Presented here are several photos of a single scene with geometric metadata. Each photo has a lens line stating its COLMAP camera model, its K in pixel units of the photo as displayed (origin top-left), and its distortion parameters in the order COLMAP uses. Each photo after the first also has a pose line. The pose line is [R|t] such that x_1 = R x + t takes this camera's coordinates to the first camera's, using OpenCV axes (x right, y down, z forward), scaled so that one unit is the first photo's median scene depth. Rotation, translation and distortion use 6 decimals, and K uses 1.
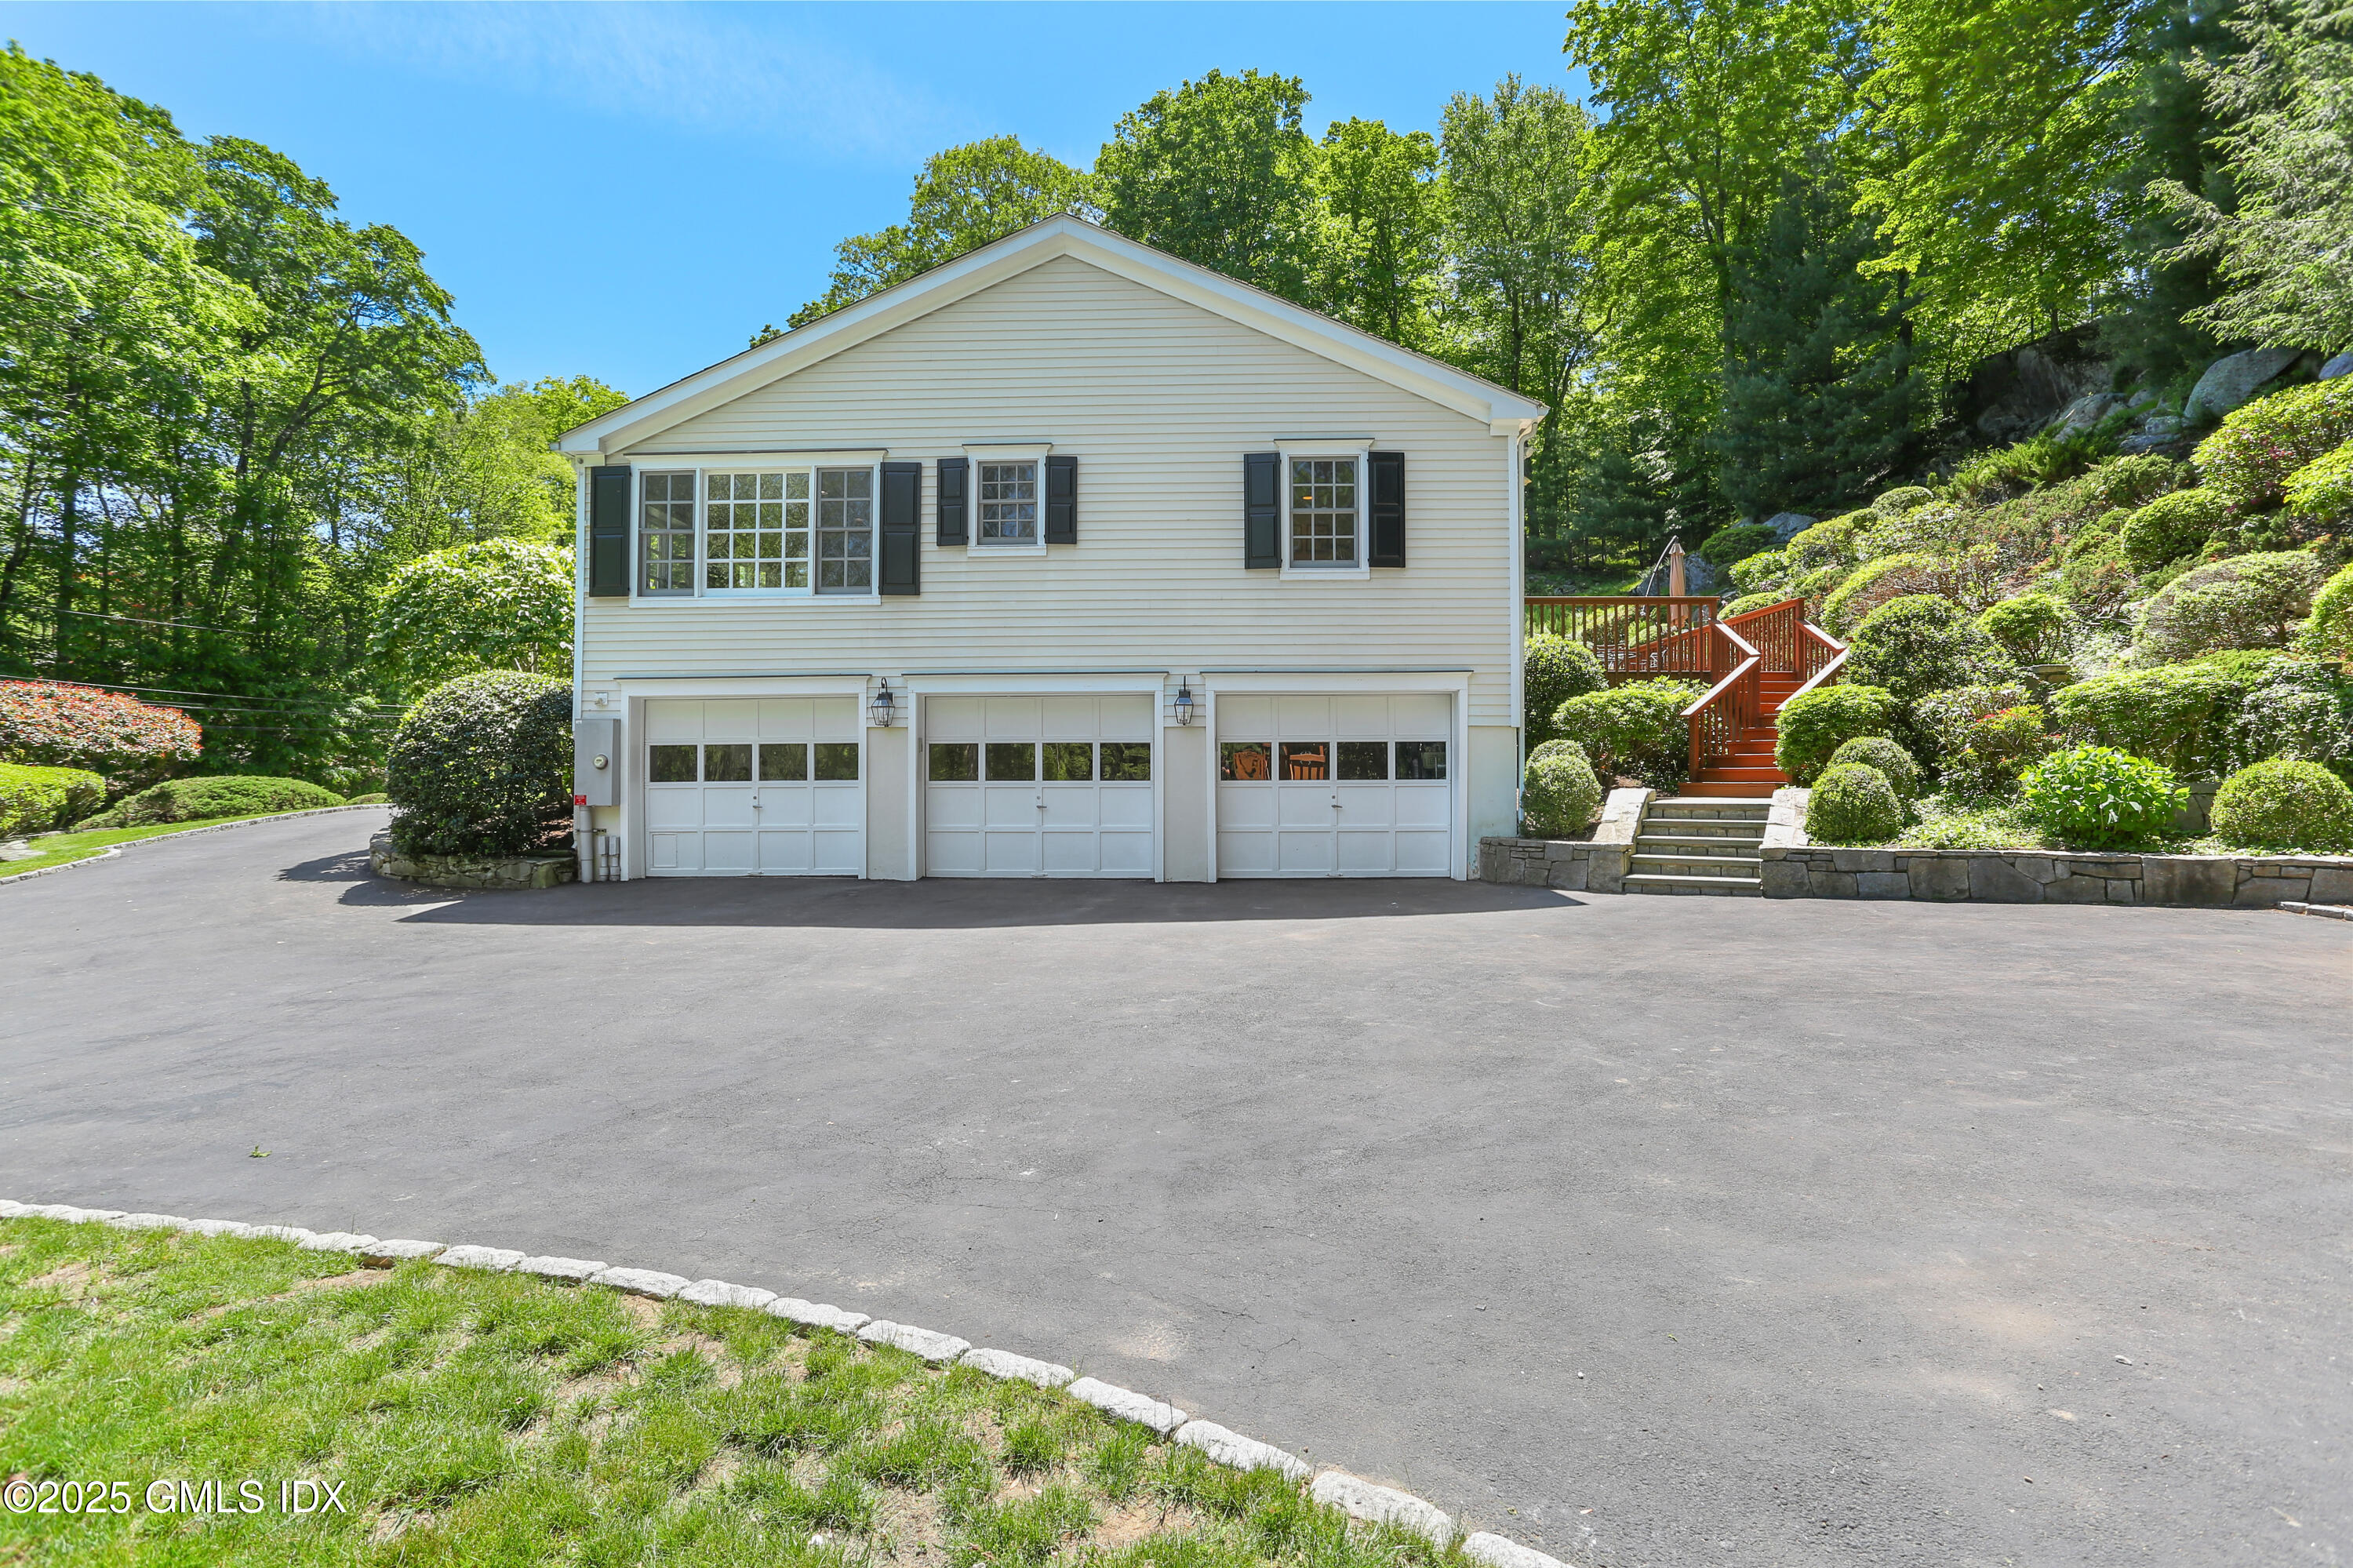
lens RADIAL K [[1121.6, 0, 1178.0], [0, 1121.6, 773.2], [0, 0, 1]] dist [-0.066102, 0.029831]
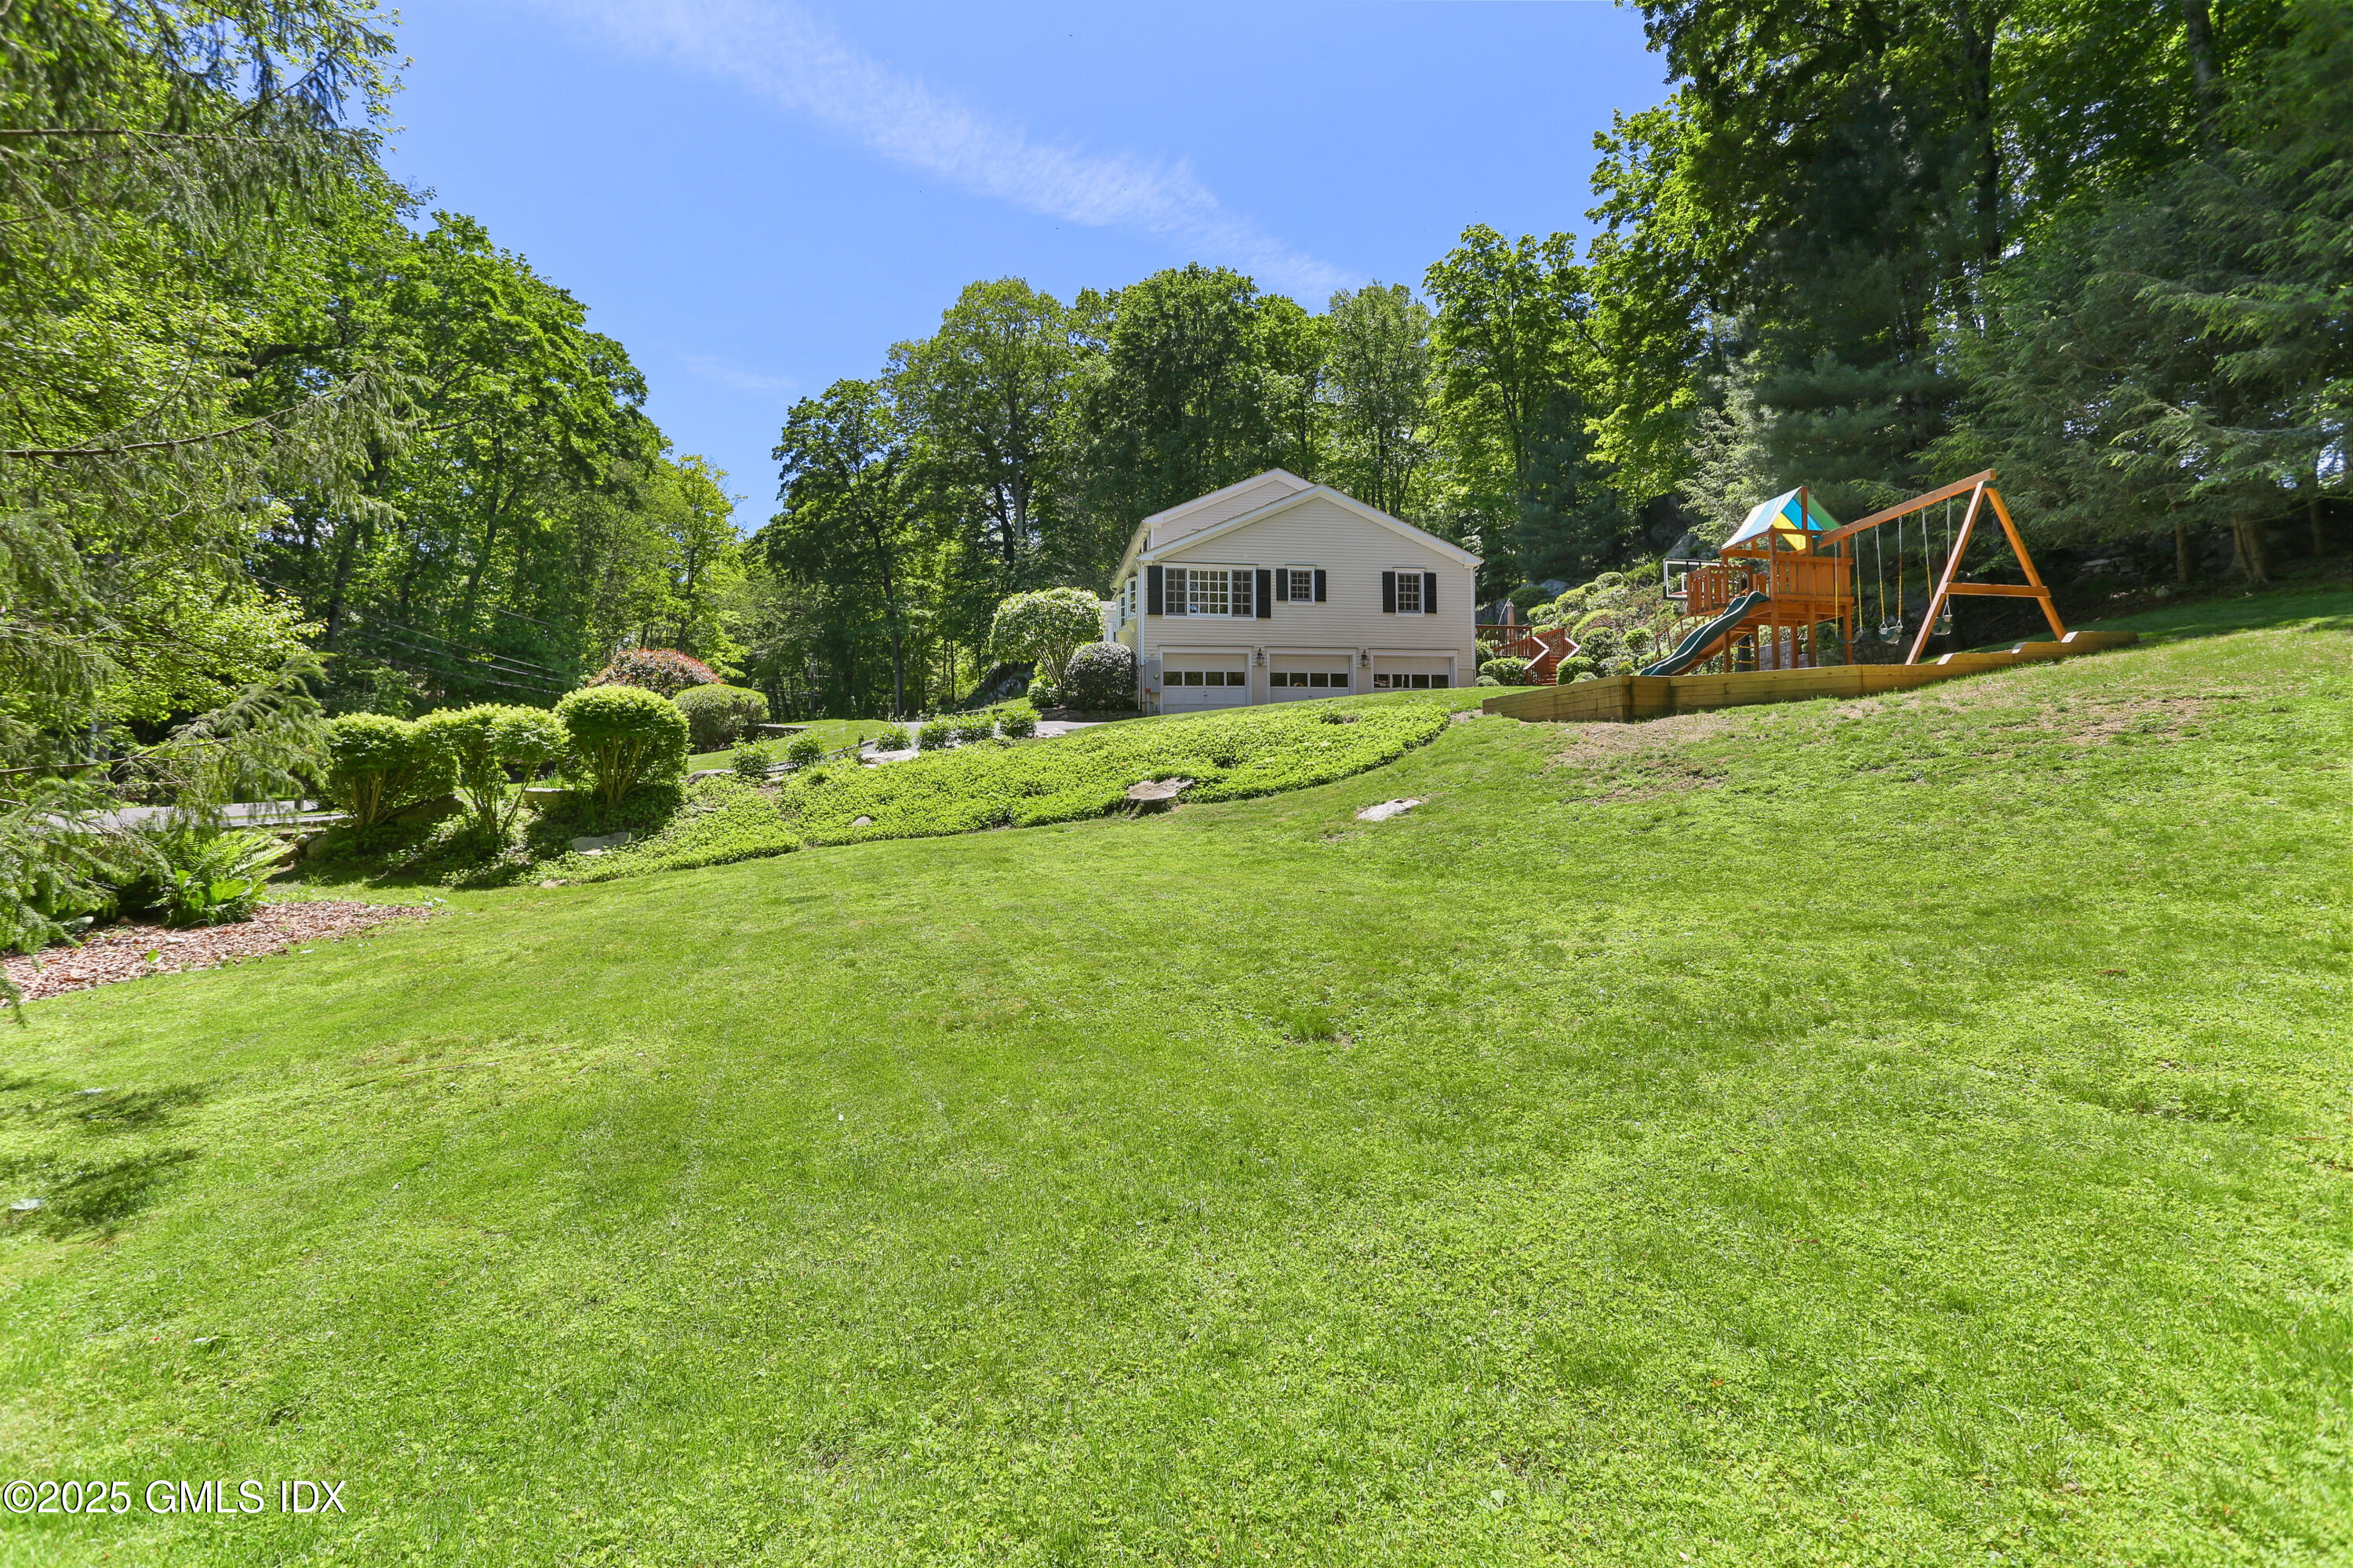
lens RADIAL K [[1121.6, 0, 1178.0], [0, 1121.6, 773.2], [0, 0, 1]] dist [-0.066102, 0.029831]
pose [[0.982534, -0.000074, 0.186081, -0.915526], [0.003446, 0.999836, -0.017796, 0.256582], [-0.186049, 0.018127, 0.982373, -1.574918]]
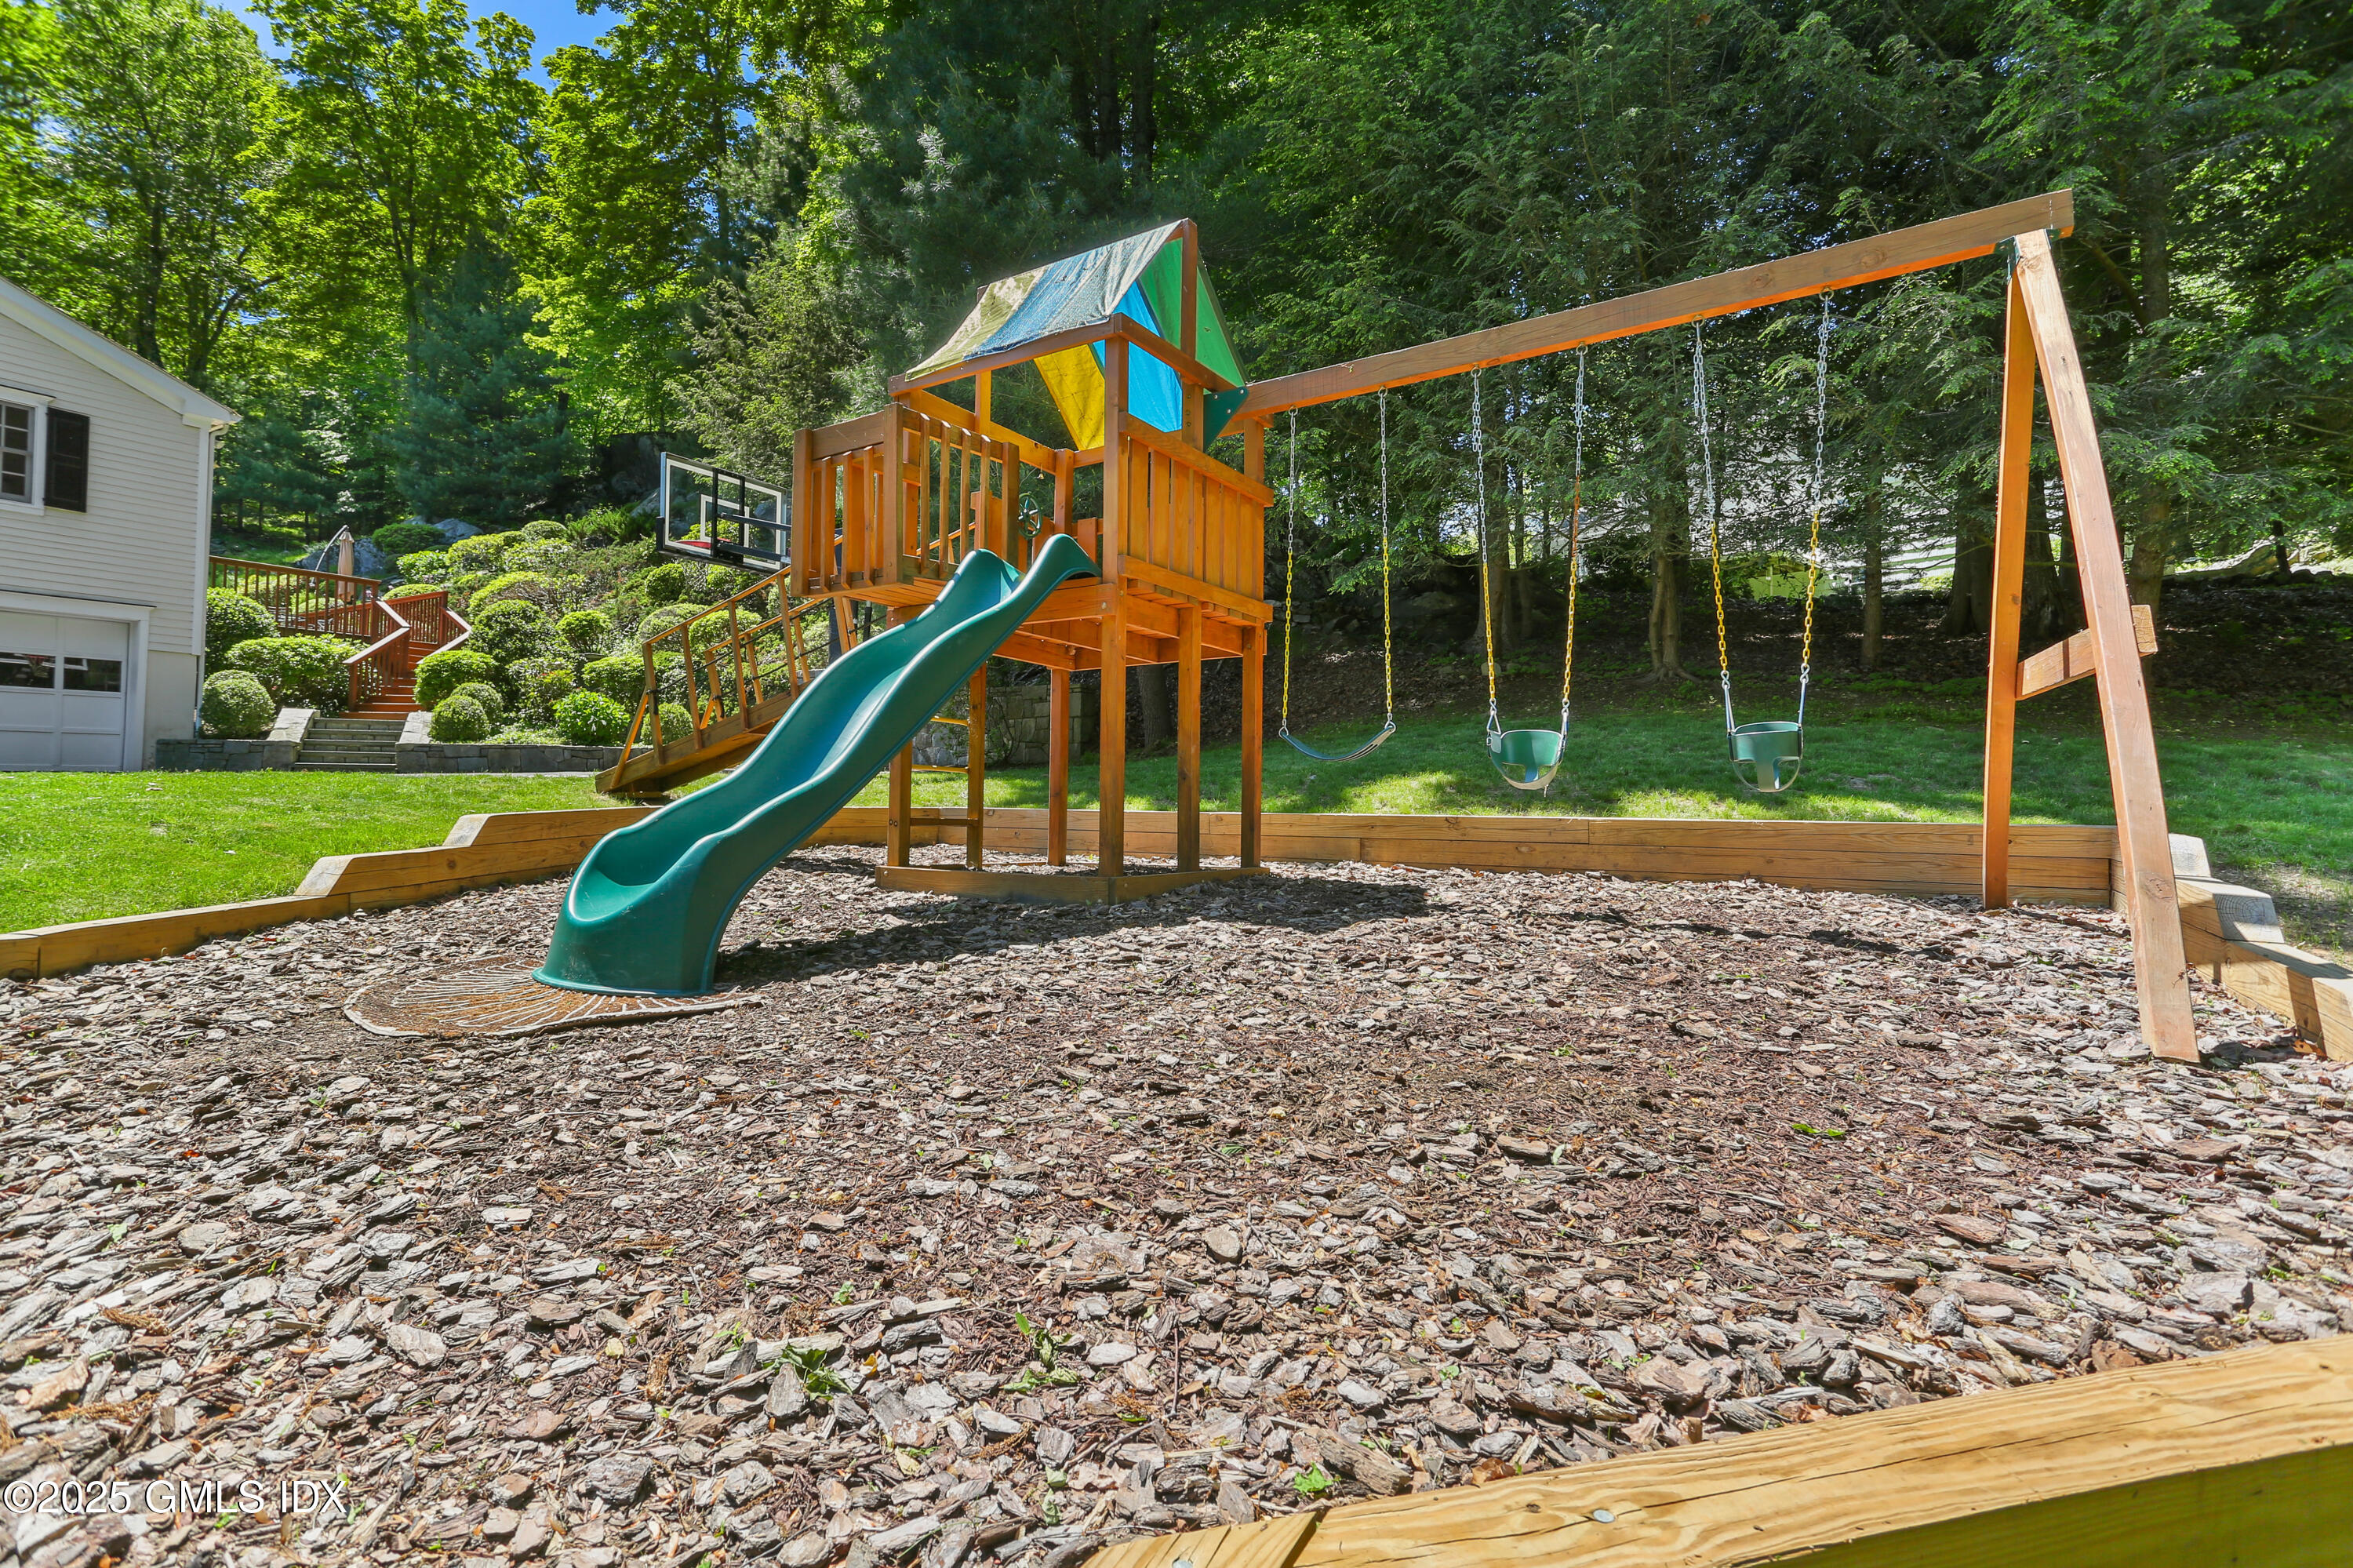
lens RADIAL K [[1121.6, 0, 1178.0], [0, 1121.6, 773.2], [0, 0, 1]] dist [-0.066102, 0.029831]
pose [[0.473645, 0.021114, 0.880462, -0.240433], [-0.017000, 0.999746, -0.014829, 0.087848], [-0.880552, -0.007944, 0.473884, -0.550518]]
